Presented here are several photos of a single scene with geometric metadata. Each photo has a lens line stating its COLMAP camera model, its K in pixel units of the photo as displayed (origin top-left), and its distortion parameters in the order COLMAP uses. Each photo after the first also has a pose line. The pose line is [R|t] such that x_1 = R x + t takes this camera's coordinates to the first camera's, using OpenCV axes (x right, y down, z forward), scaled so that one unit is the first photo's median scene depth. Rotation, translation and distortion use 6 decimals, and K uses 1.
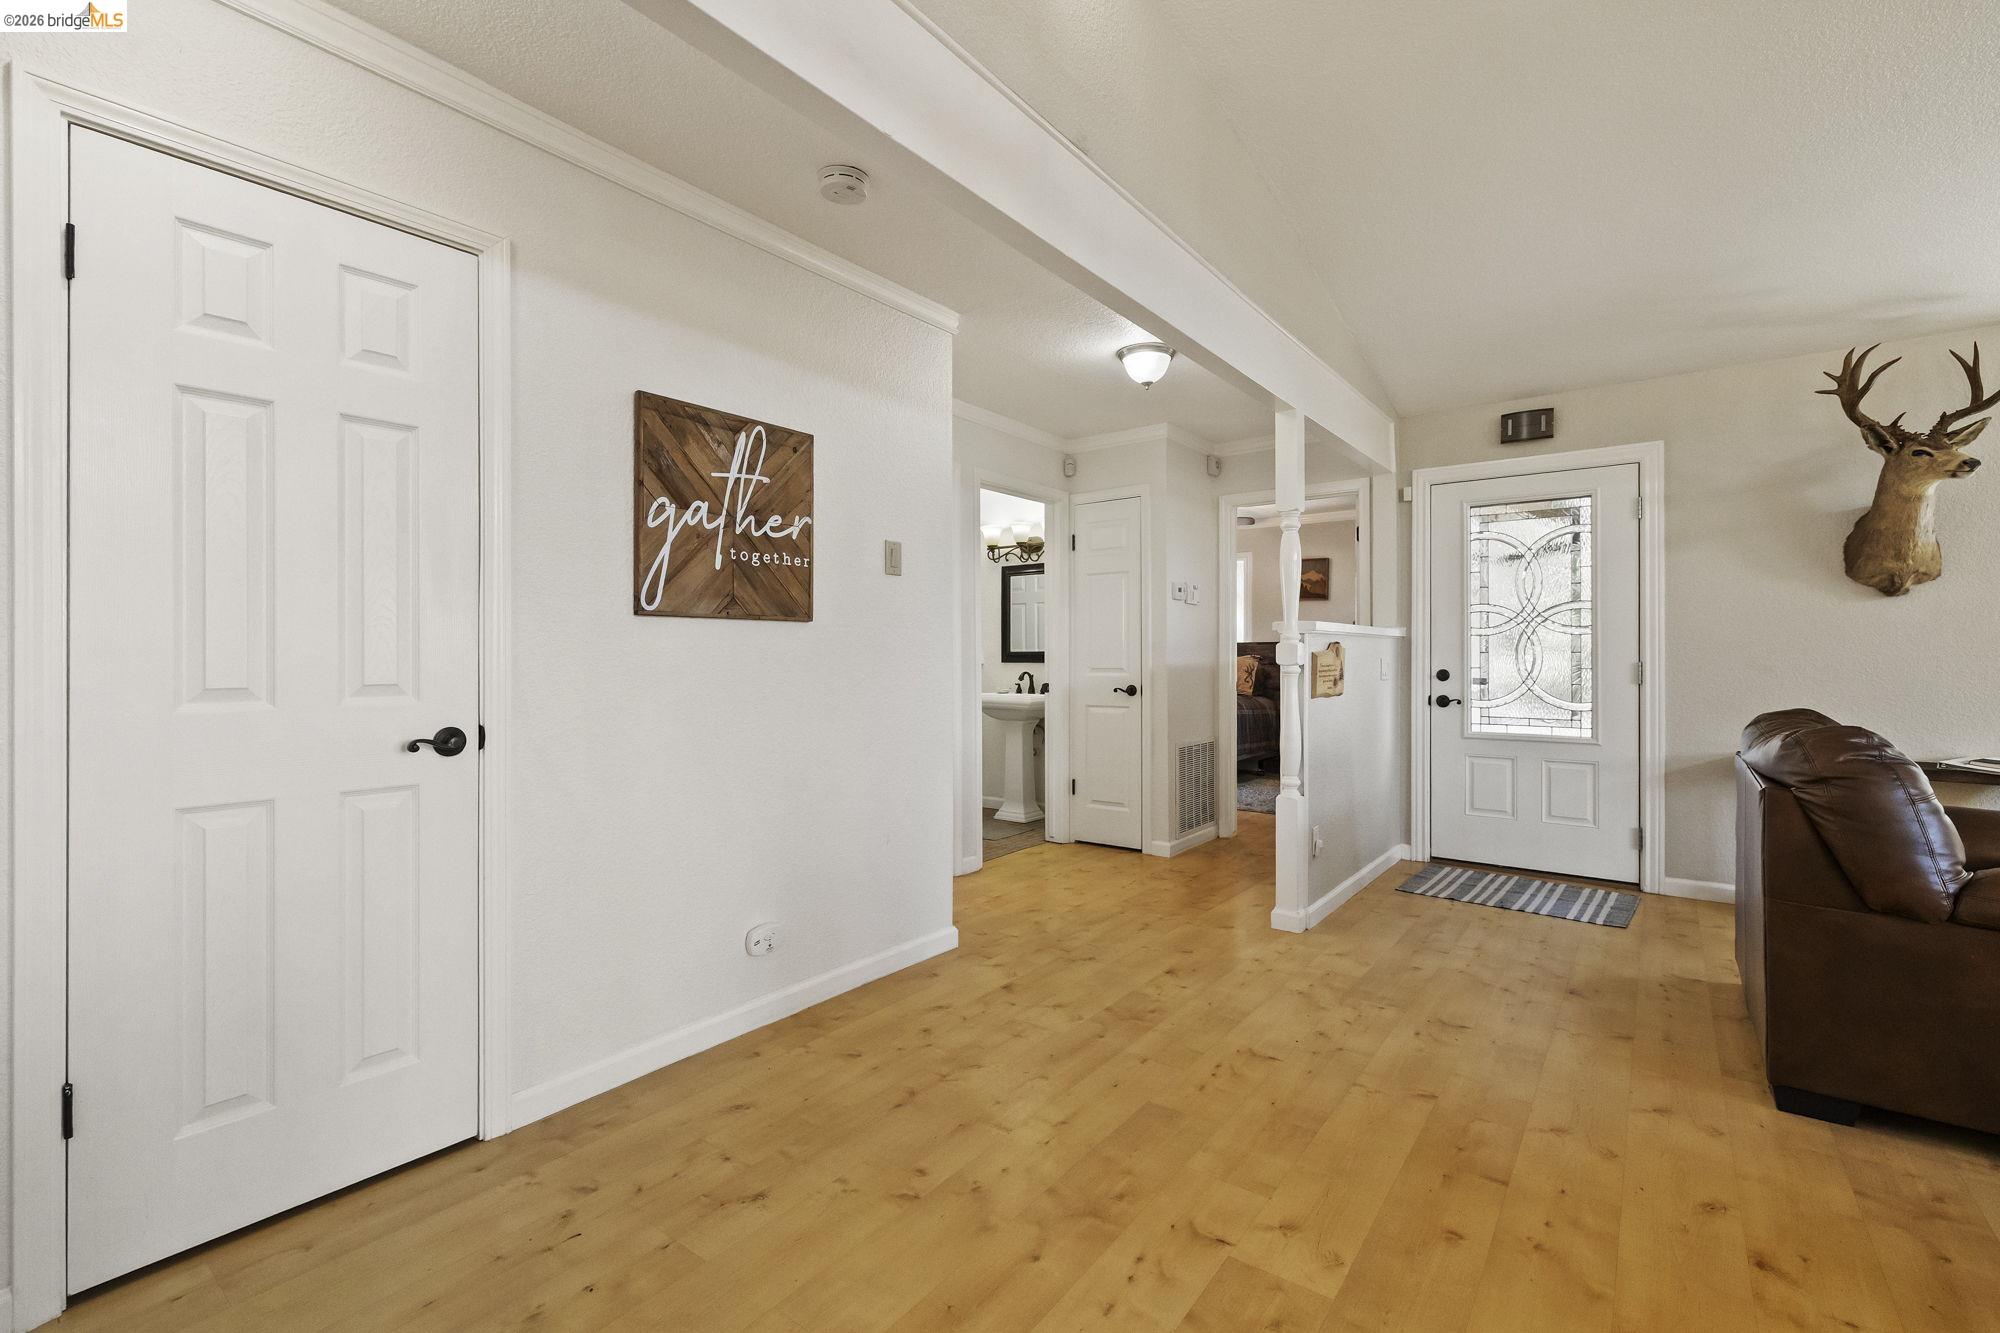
lens RADIAL K [[850.3, 0, 1011.0], [0, 850.3, 655.4], [0, 0, 1]] dist [0.000227, 0.000051]
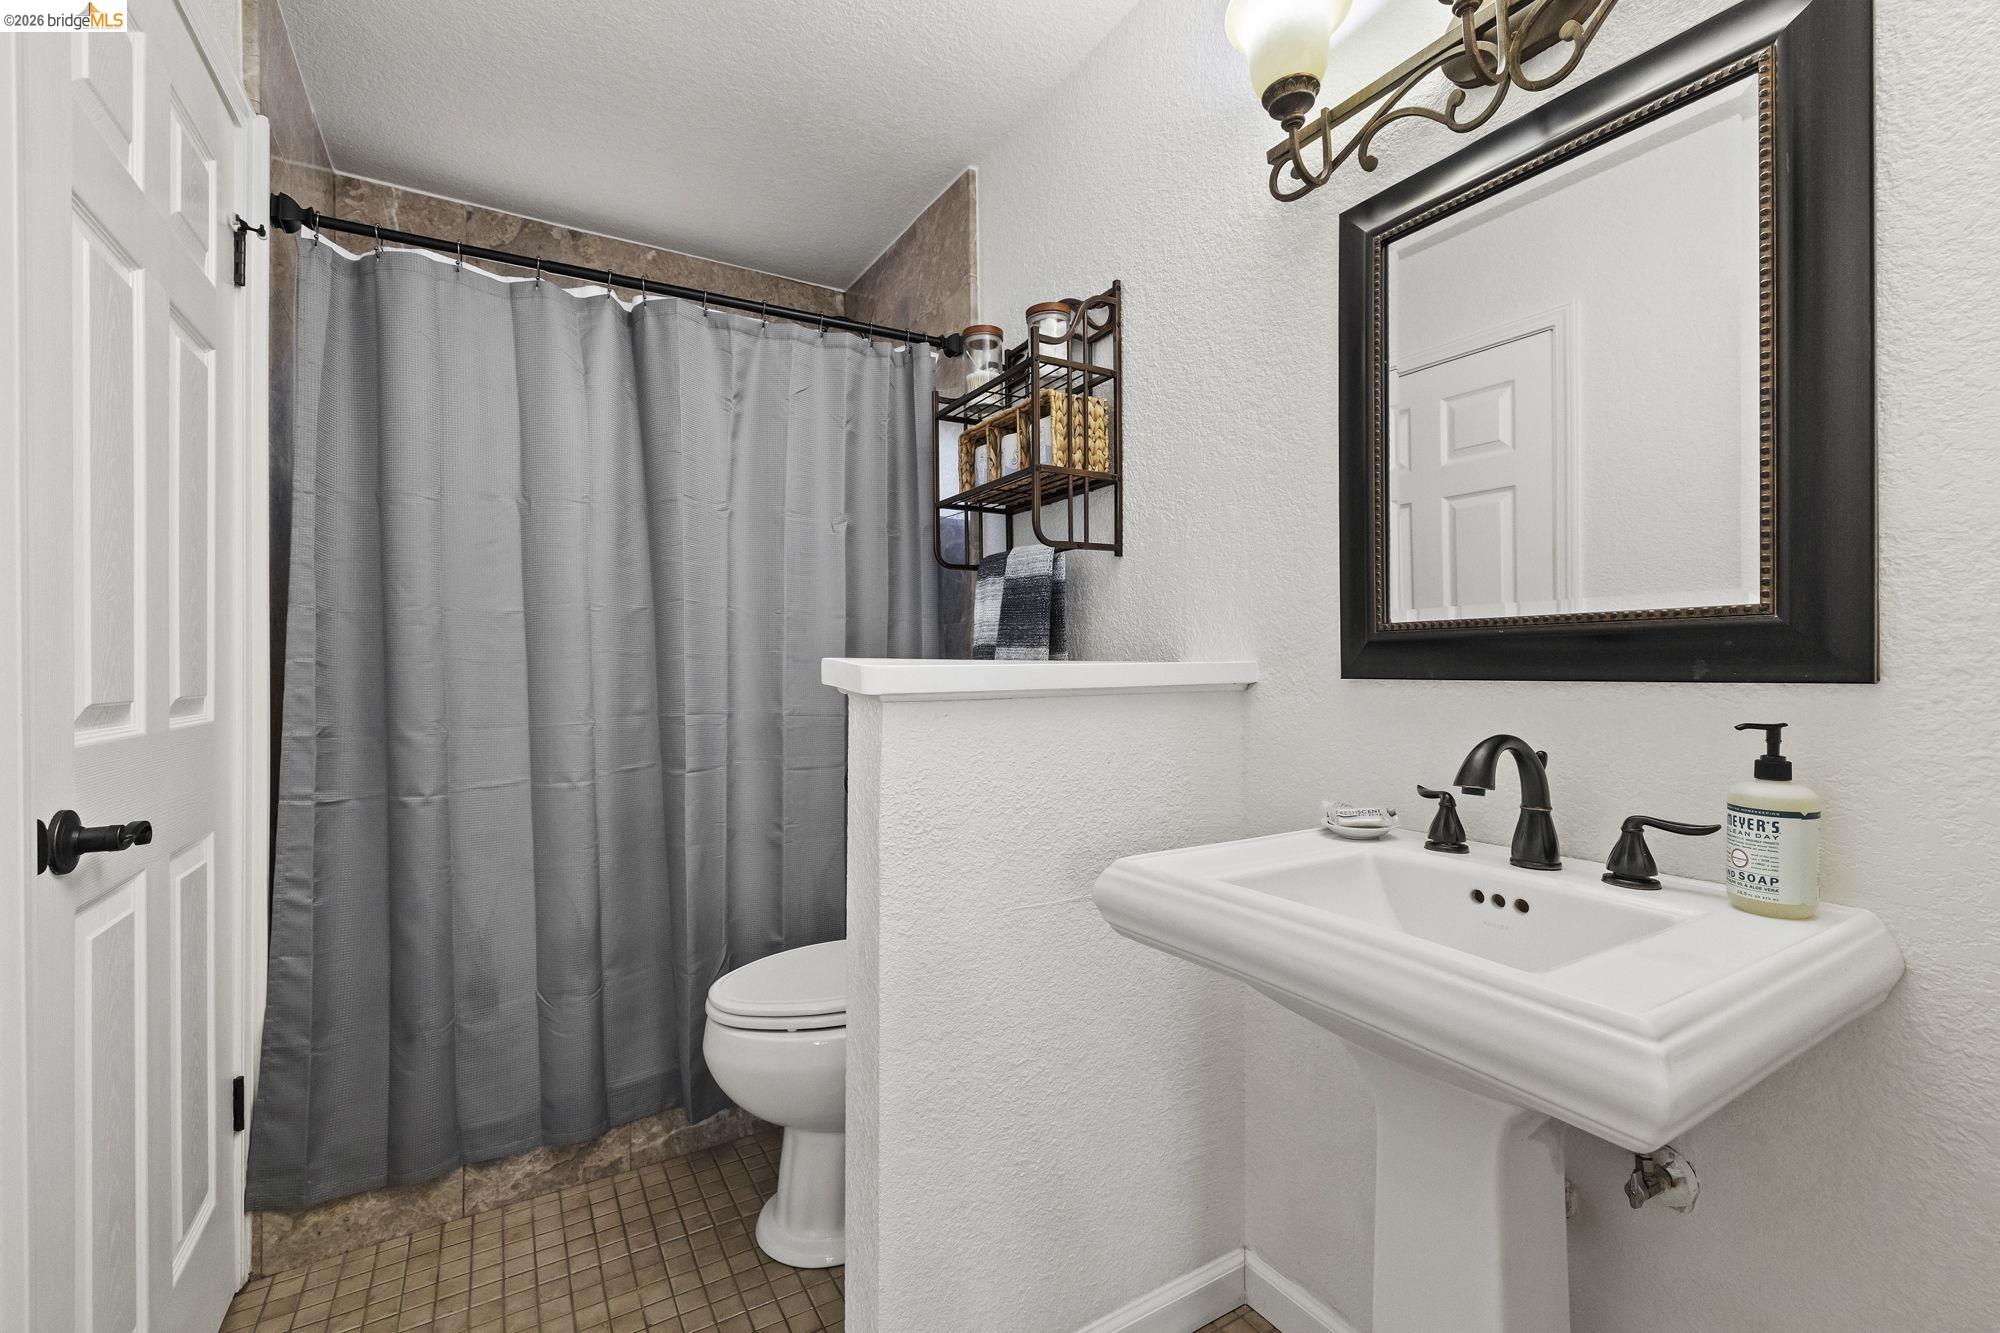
lens RADIAL K [[850.3, 0, 1004.0], [0, 850.3, 663.5], [0, 0, 1]] dist [0.000227, 0.000051]
pose [[0.926586, -0.002398, -0.376075, -0.009269], [0.004935, 0.999971, 0.005782, 0.003472], [0.376050, -0.007213, 0.926571, 0.787973]]
